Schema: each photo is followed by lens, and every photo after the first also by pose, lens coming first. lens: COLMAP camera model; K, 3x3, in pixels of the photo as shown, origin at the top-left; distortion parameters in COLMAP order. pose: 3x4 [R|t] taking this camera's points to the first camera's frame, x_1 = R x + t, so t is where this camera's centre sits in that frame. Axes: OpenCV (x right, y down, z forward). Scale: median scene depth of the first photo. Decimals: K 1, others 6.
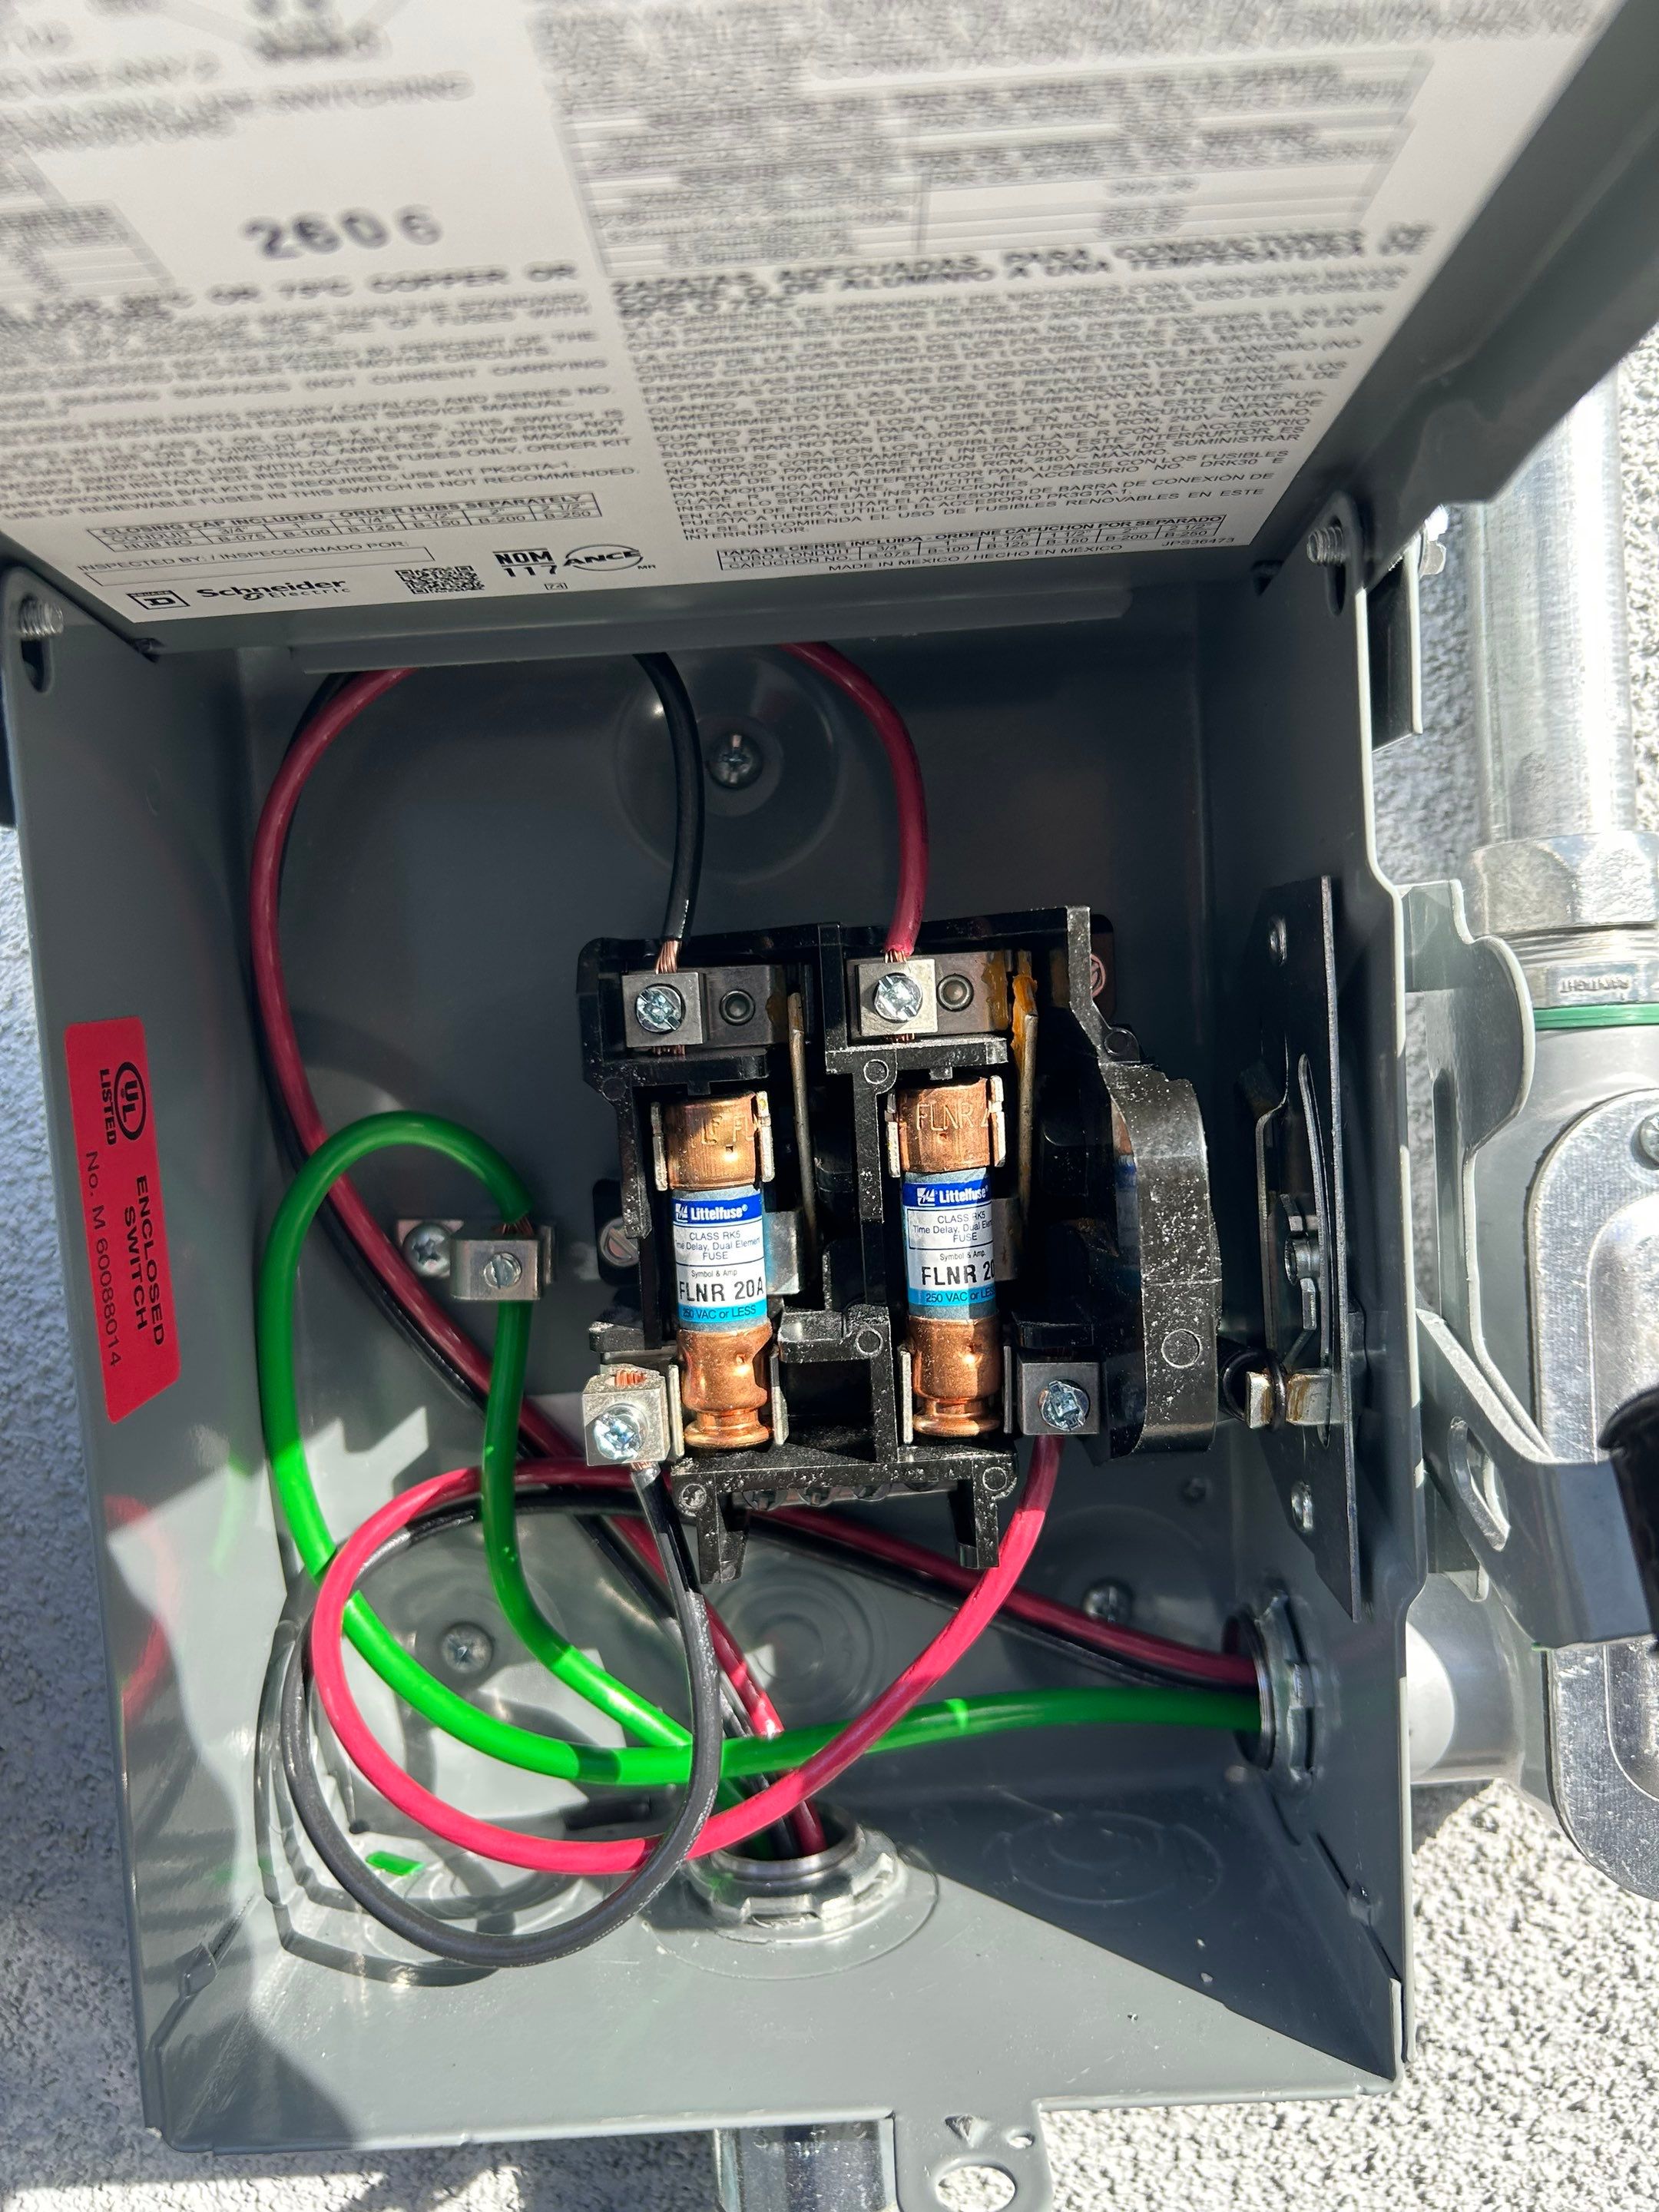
lens RADIAL K [[1750.9, 0, 887.8], [0, 1750.9, 1128.8], [0, 0, 1]] dist [0.007251, -0.026056]
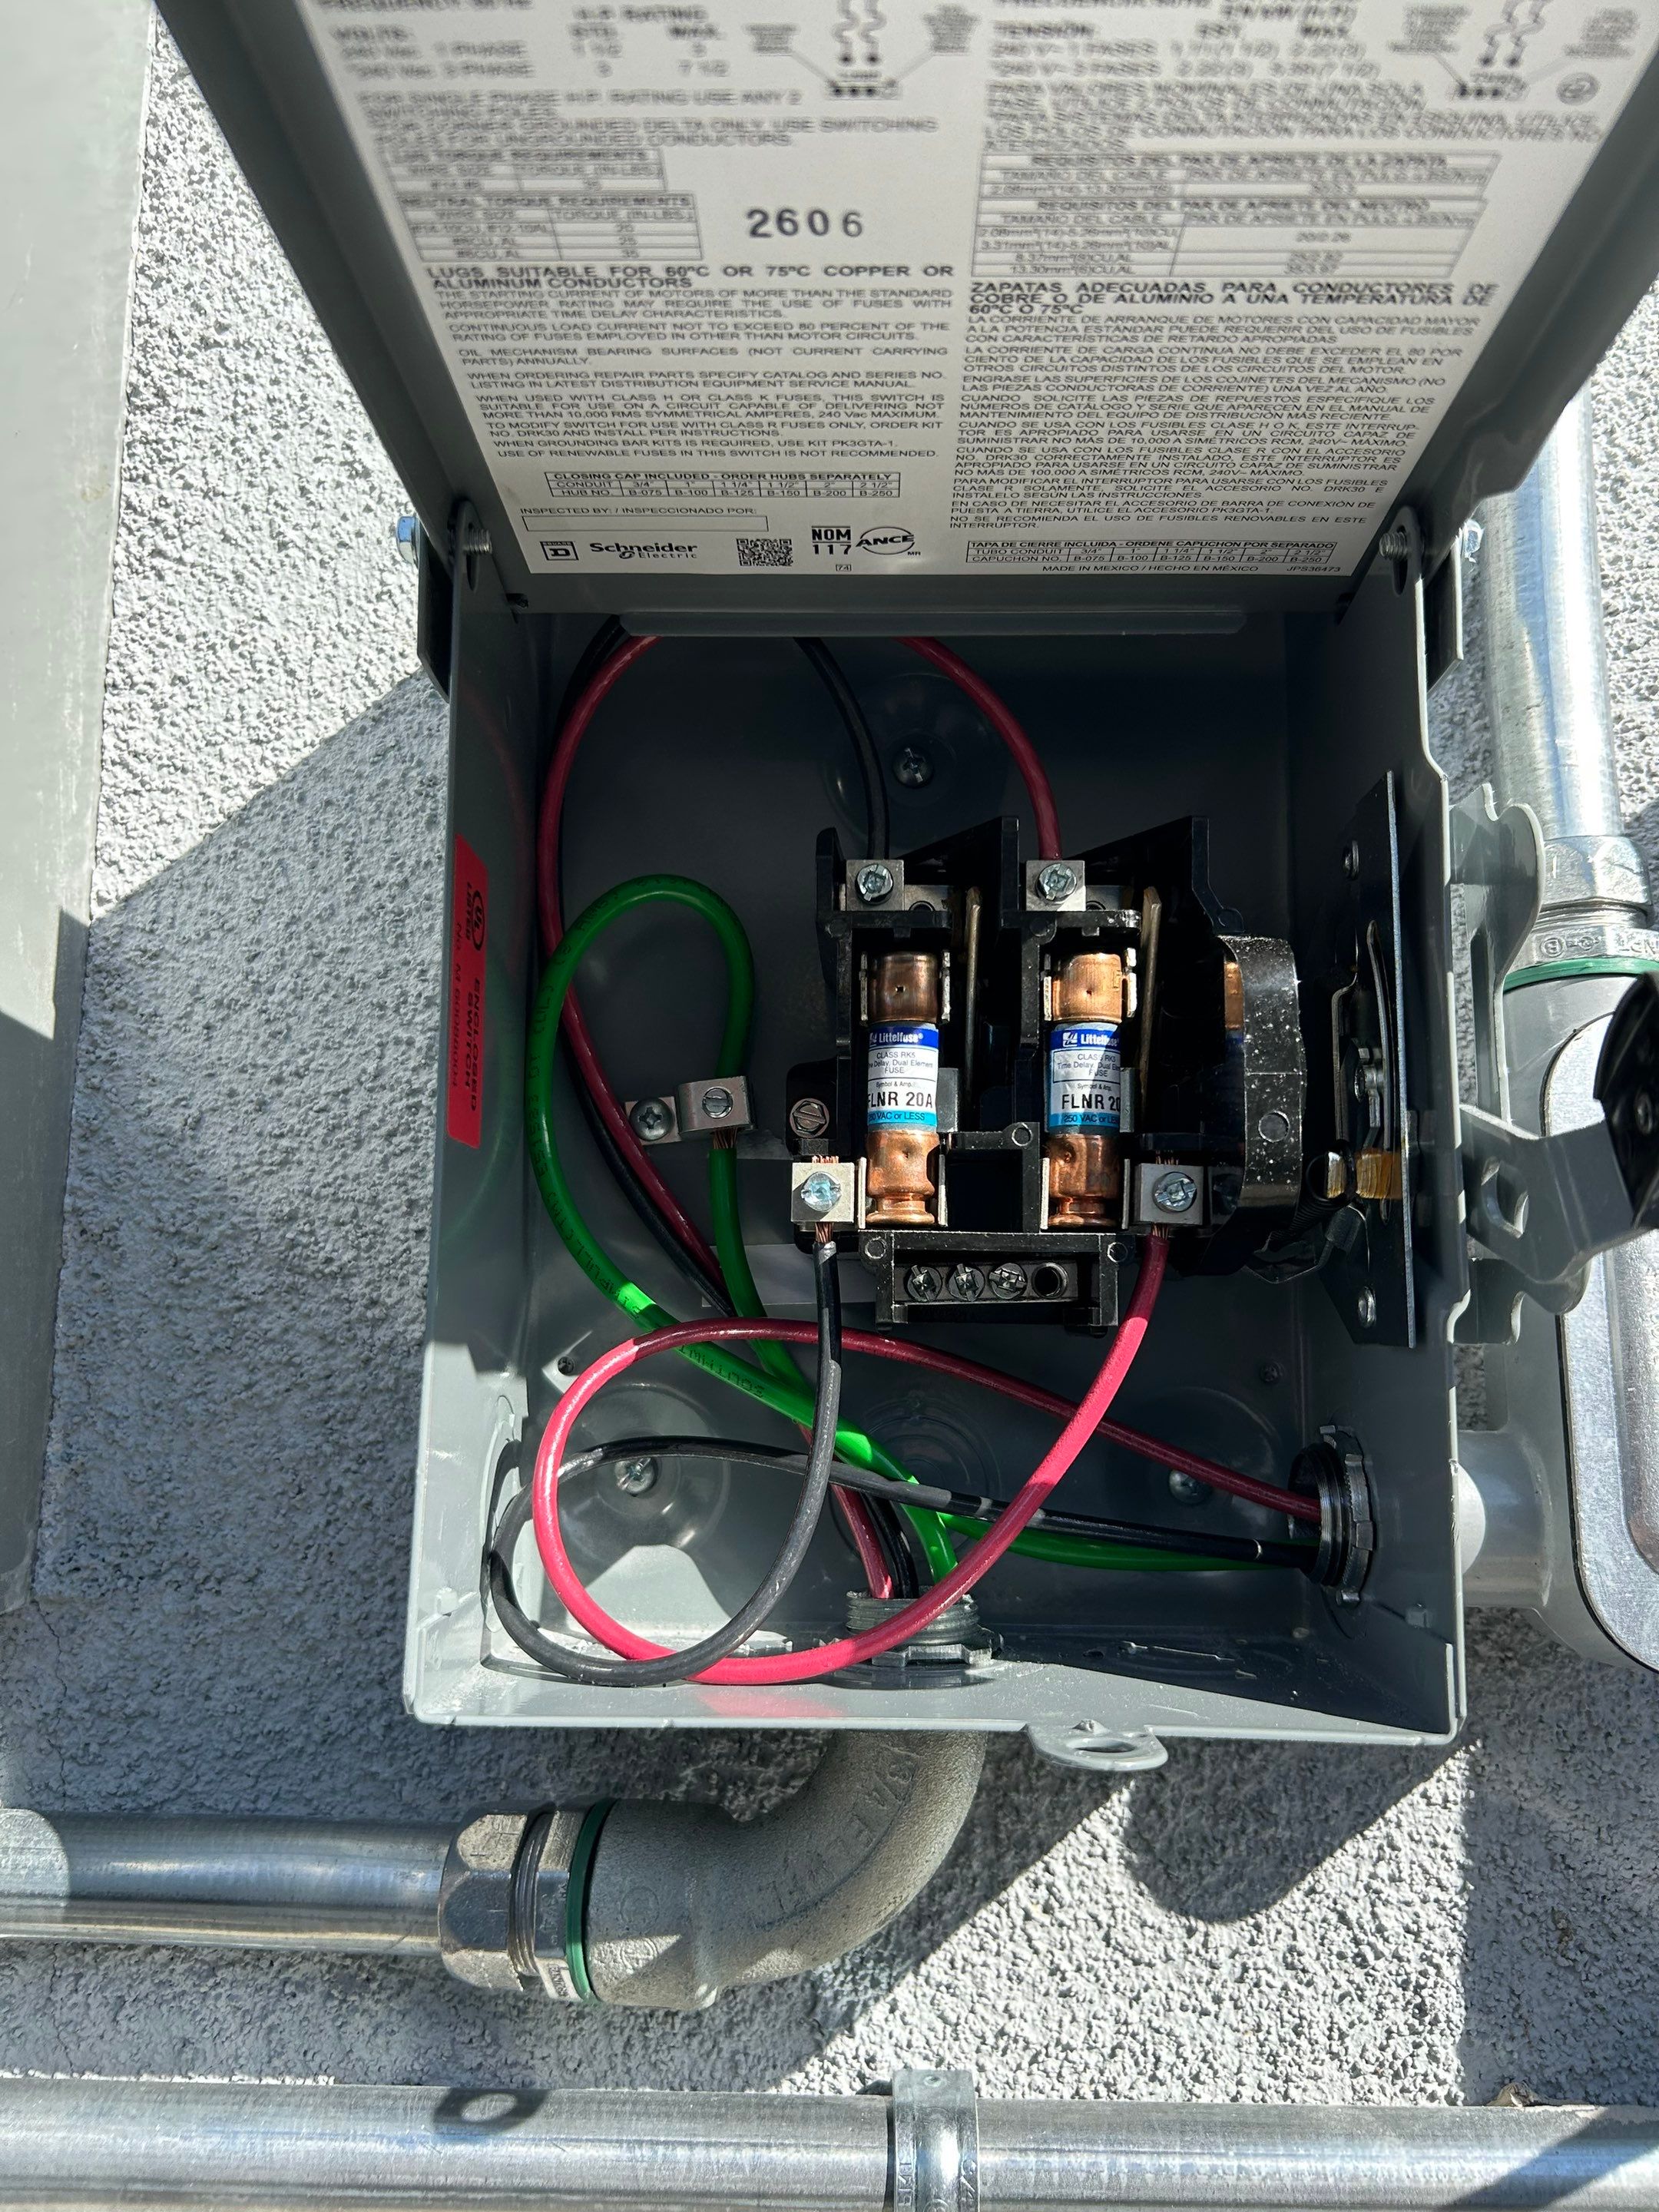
lens RADIAL K [[1750.9, 0, 849.5], [0, 1750.9, 1113.1], [0, 0, 1]] dist [0.007251, -0.026056]
pose [[0.995221, 0.089505, -0.039030, -0.115439], [-0.095282, 0.977582, -0.187763, 0.462639], [0.021350, 0.190585, 0.981439, -0.341937]]
